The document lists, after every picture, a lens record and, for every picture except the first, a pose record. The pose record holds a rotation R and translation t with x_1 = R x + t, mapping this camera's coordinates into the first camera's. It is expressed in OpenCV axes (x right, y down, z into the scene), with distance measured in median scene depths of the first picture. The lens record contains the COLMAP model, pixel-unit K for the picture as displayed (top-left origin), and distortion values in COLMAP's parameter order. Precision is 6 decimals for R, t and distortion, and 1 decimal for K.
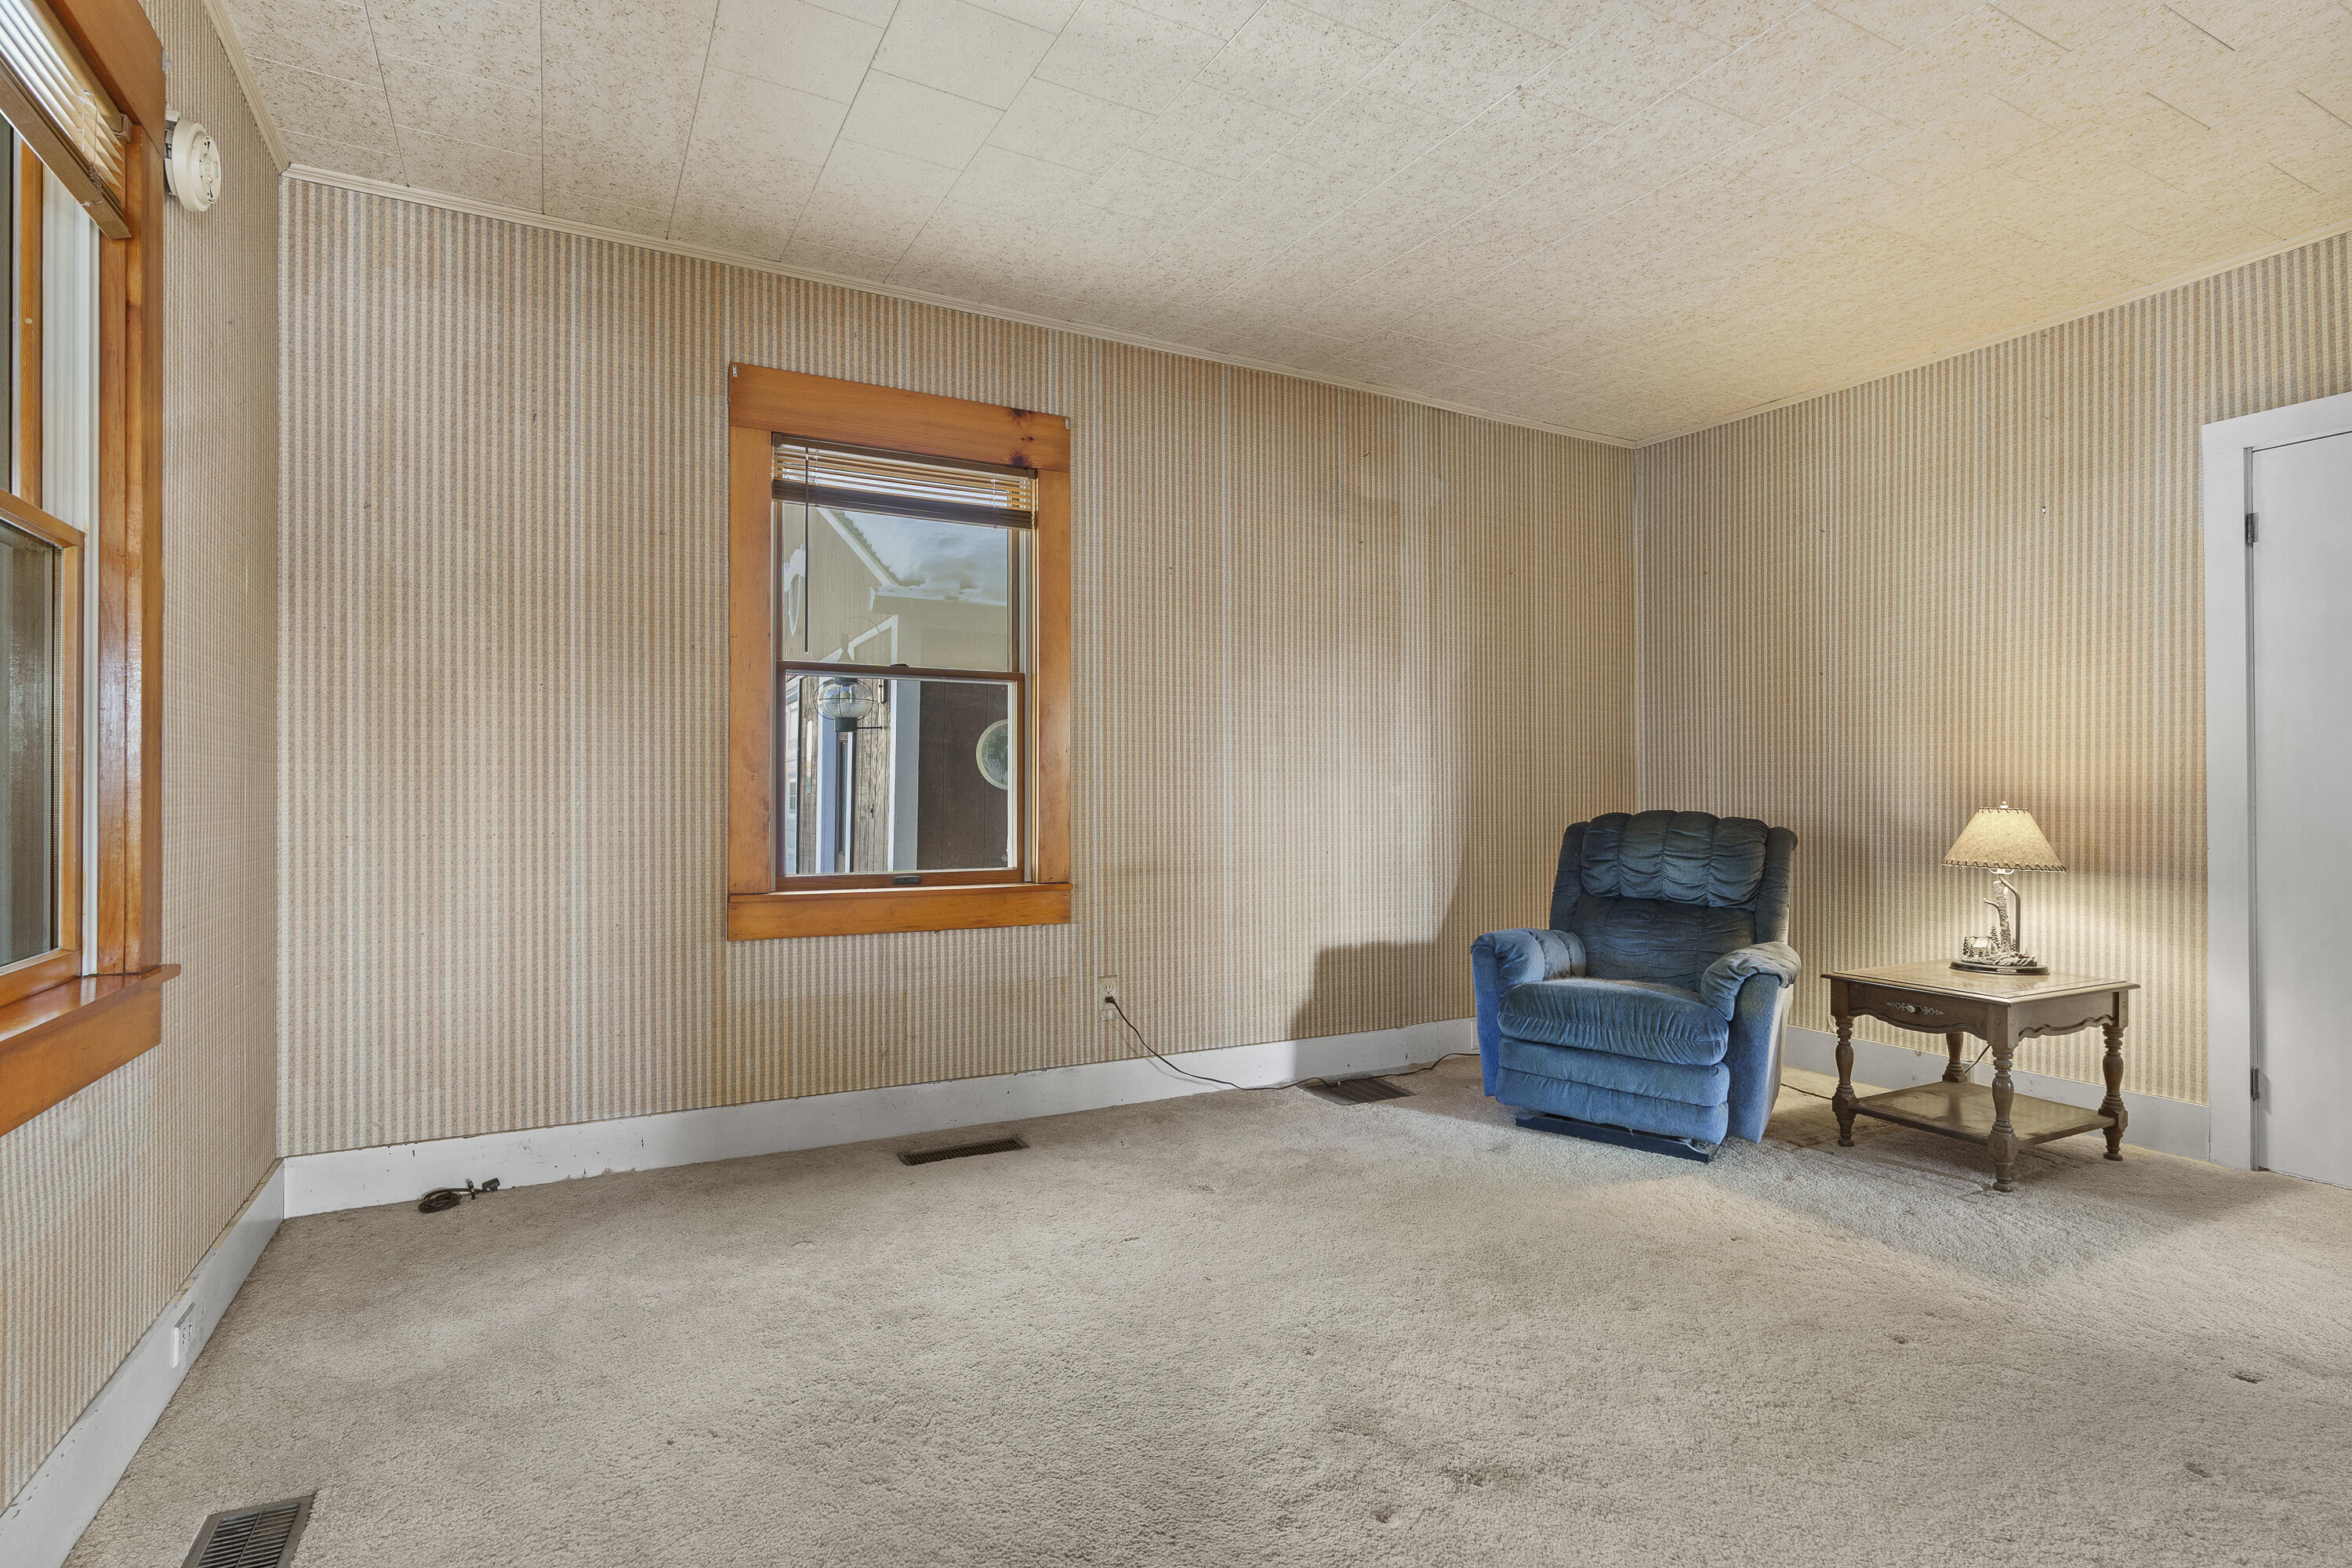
lens RADIAL K [[1099.4, 0, 1172.8], [0, 1099.4, 795.9], [0, 0, 1]] dist [-0.011487, 0.004387]
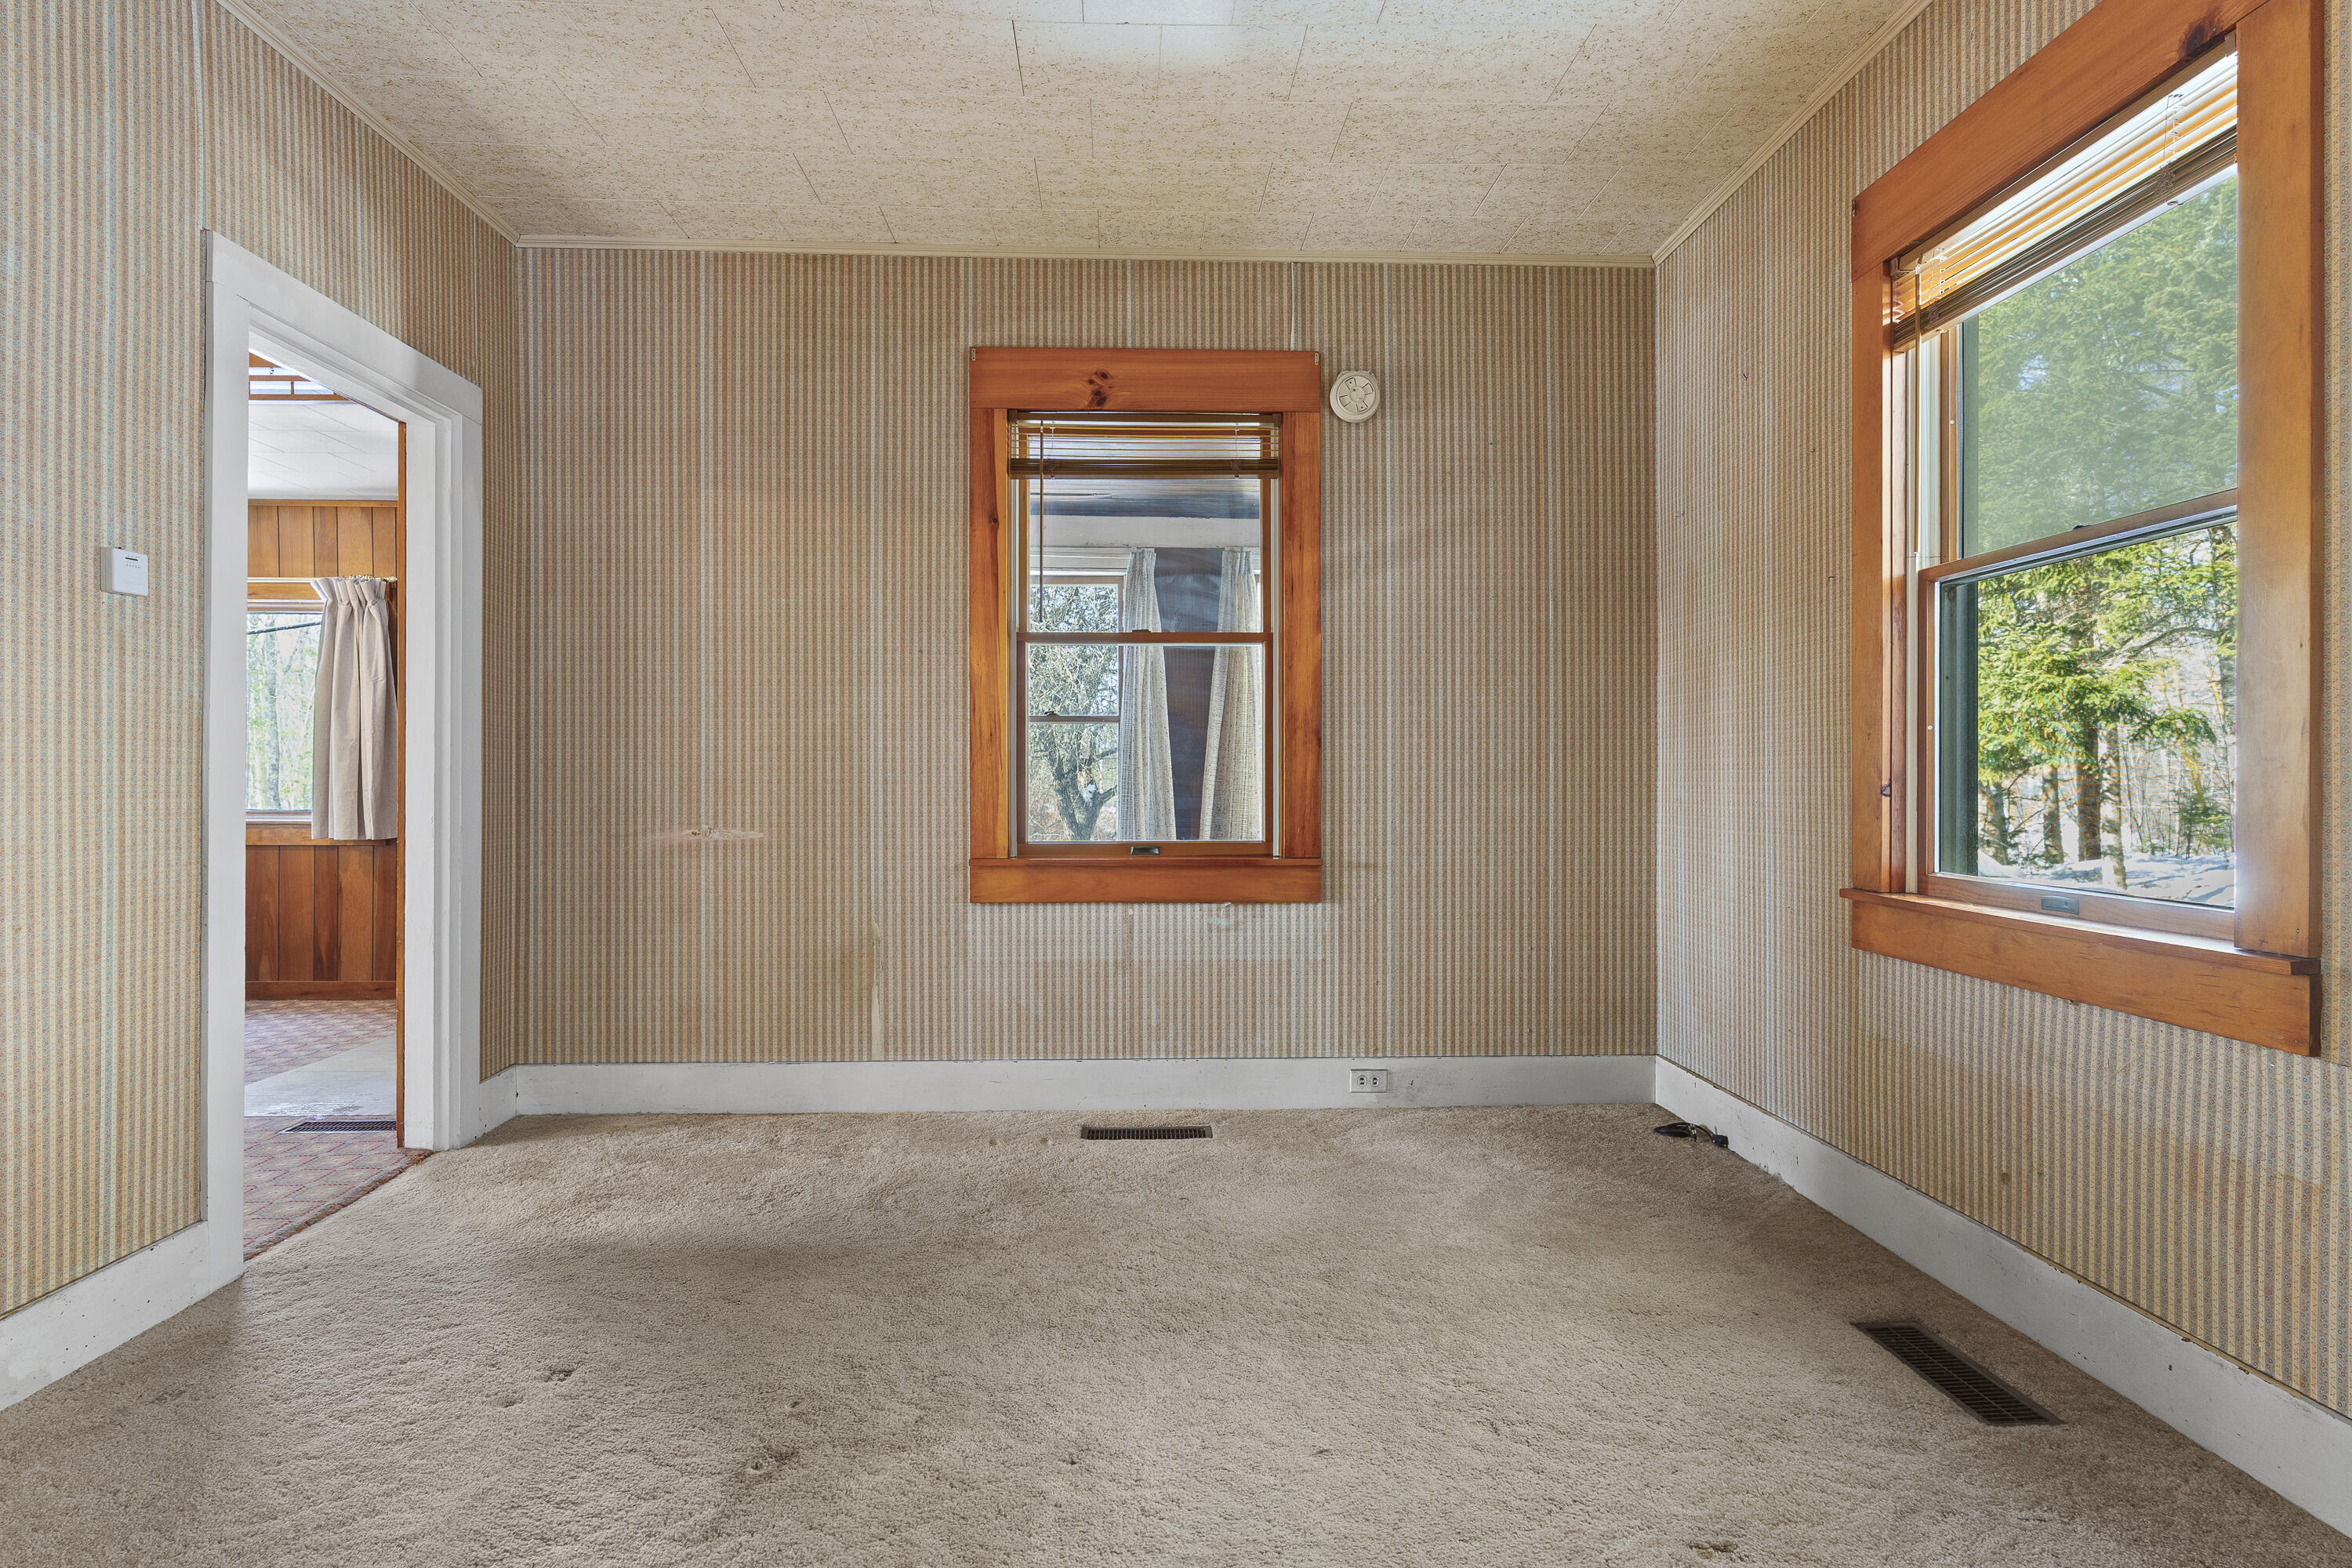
lens RADIAL K [[1209.7, 0, 1172.7], [0, 1209.7, 779.7], [0, 0, 1]] dist [-0.007618, 0.005413]
pose [[-0.412251, 0.001835, -0.911068, 0.563110], [-0.000796, 0.999997, 0.002375, 0.011508], [0.911070, 0.001704, -0.412248, 0.898368]]
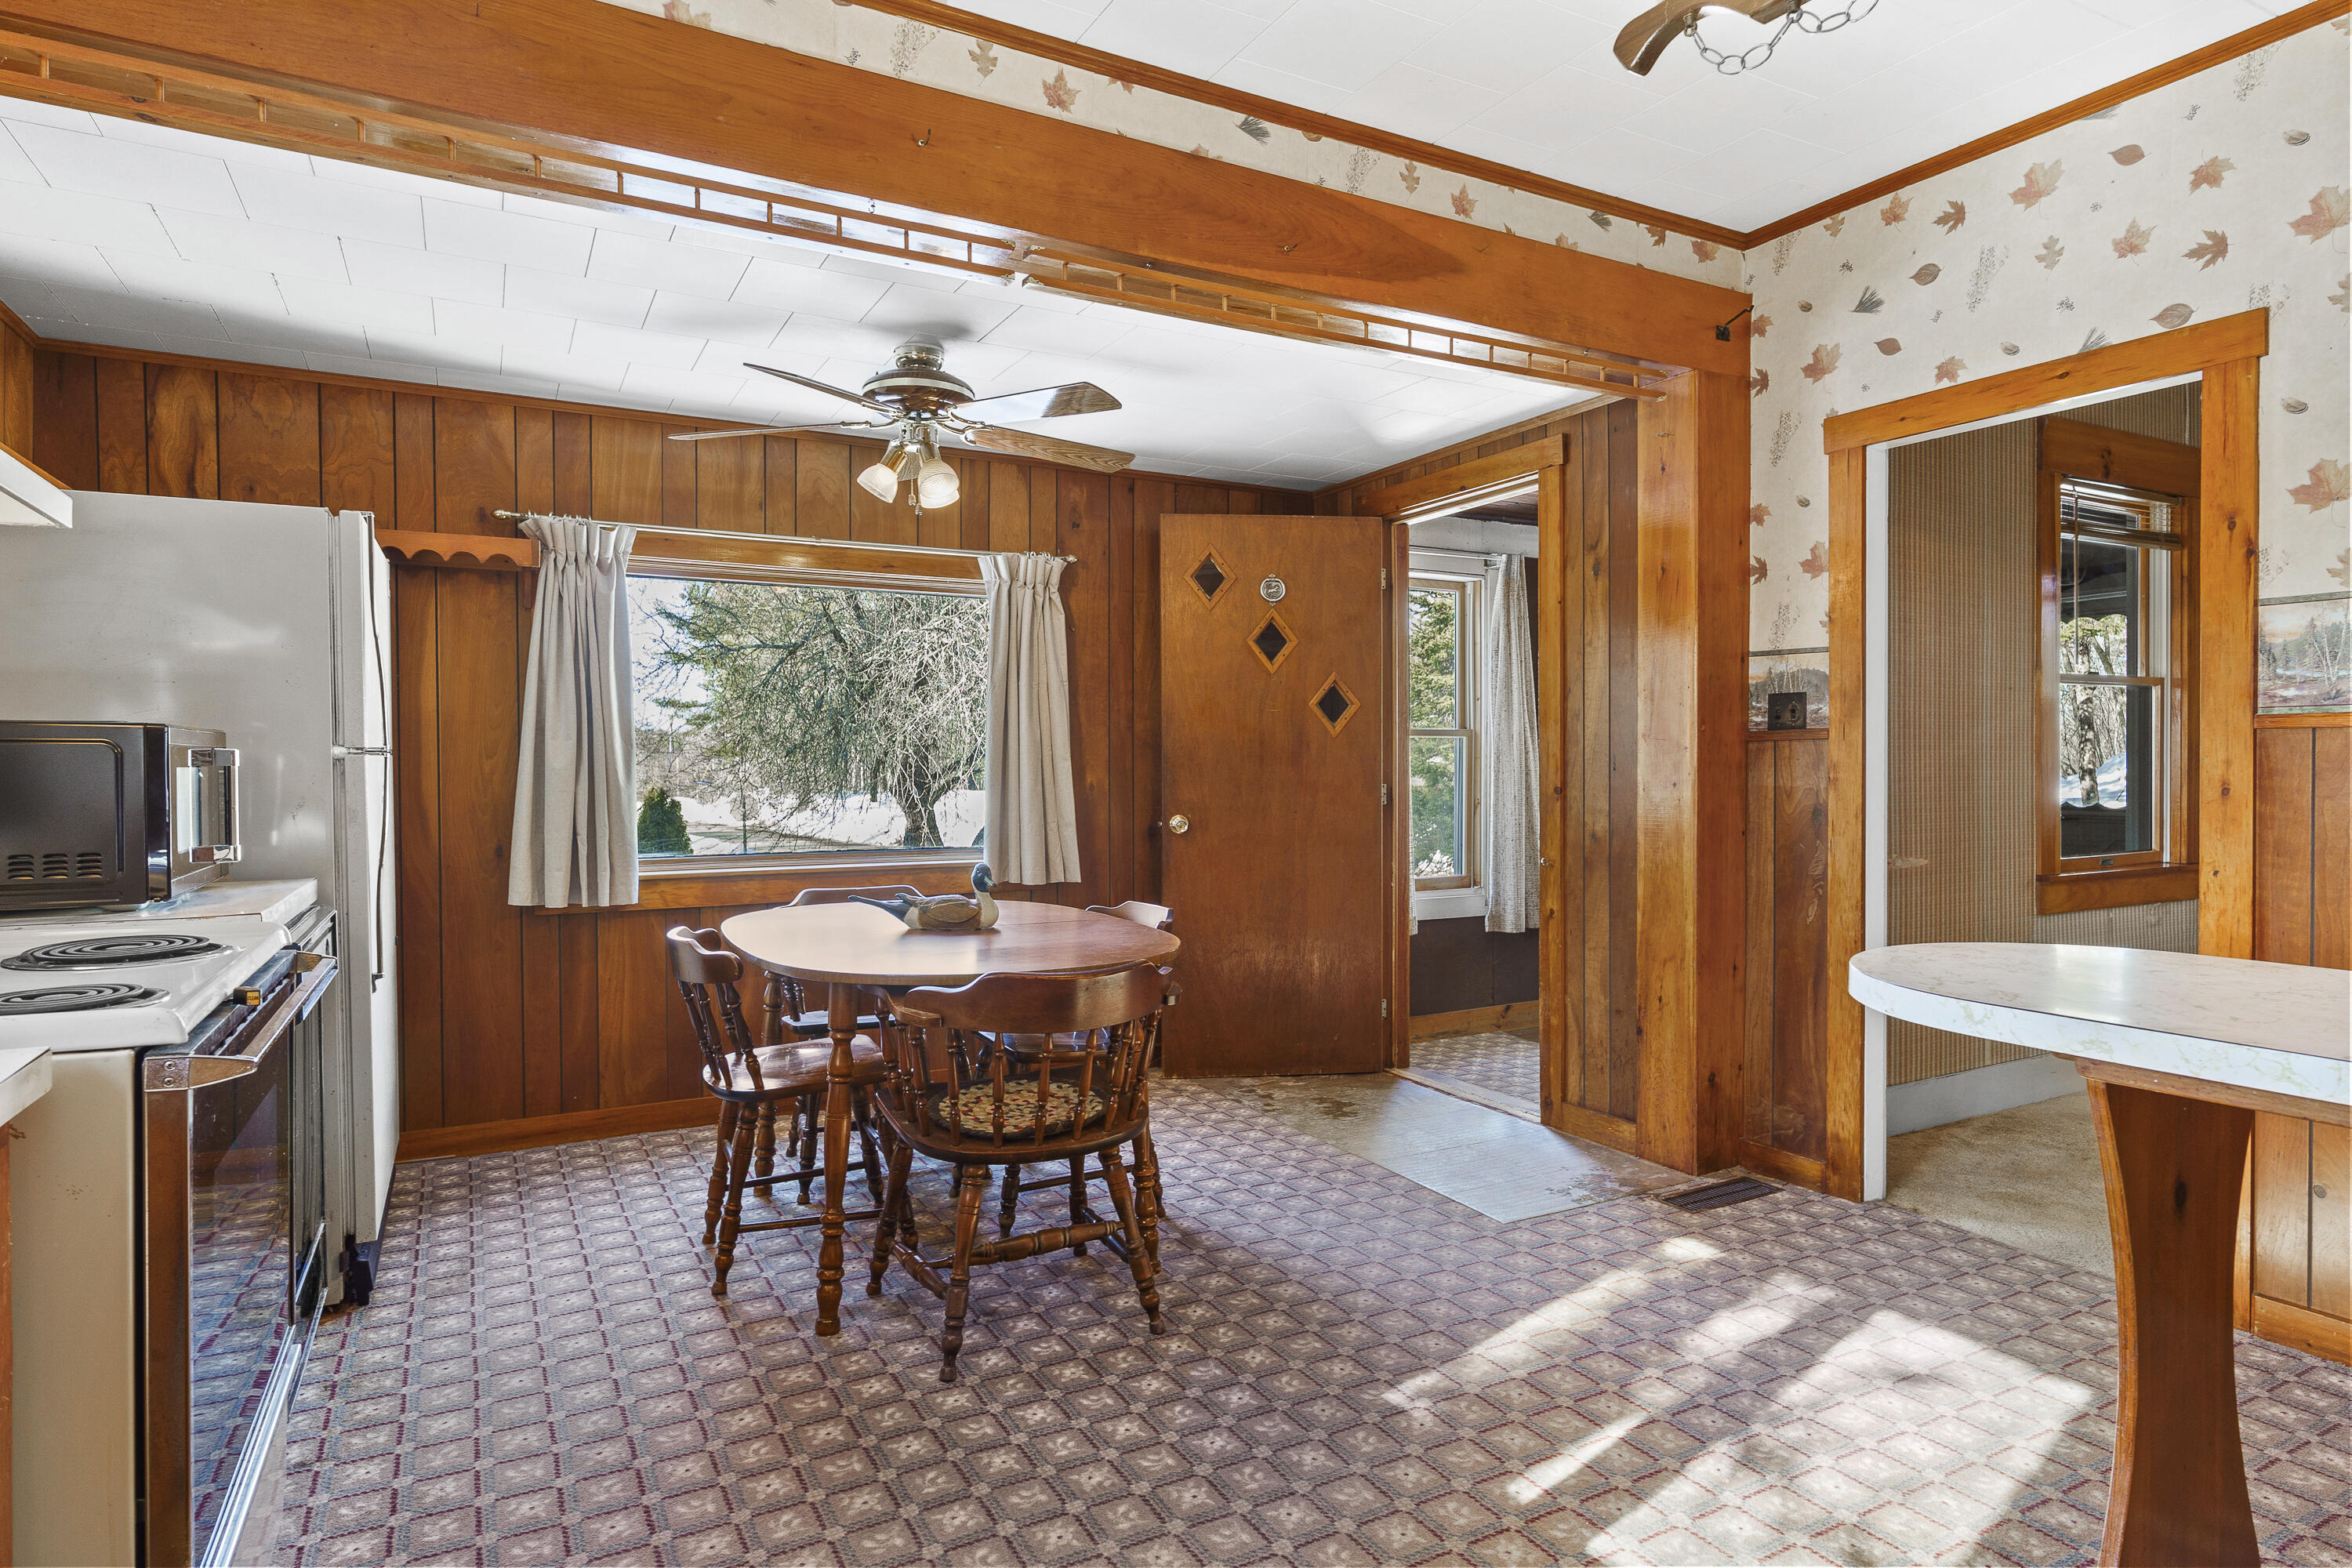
lens RADIAL K [[1289.1, 0, 1172.9], [0, 1289.1, 780.9], [0, 0, 1]] dist [-0.003010, 0.002832]
pose [[0.019370, 0.018011, -0.999650, 0.916258], [0.006025, 0.999817, 0.018131, -0.036965], [0.999794, -0.006374, 0.019258, -0.619102]]
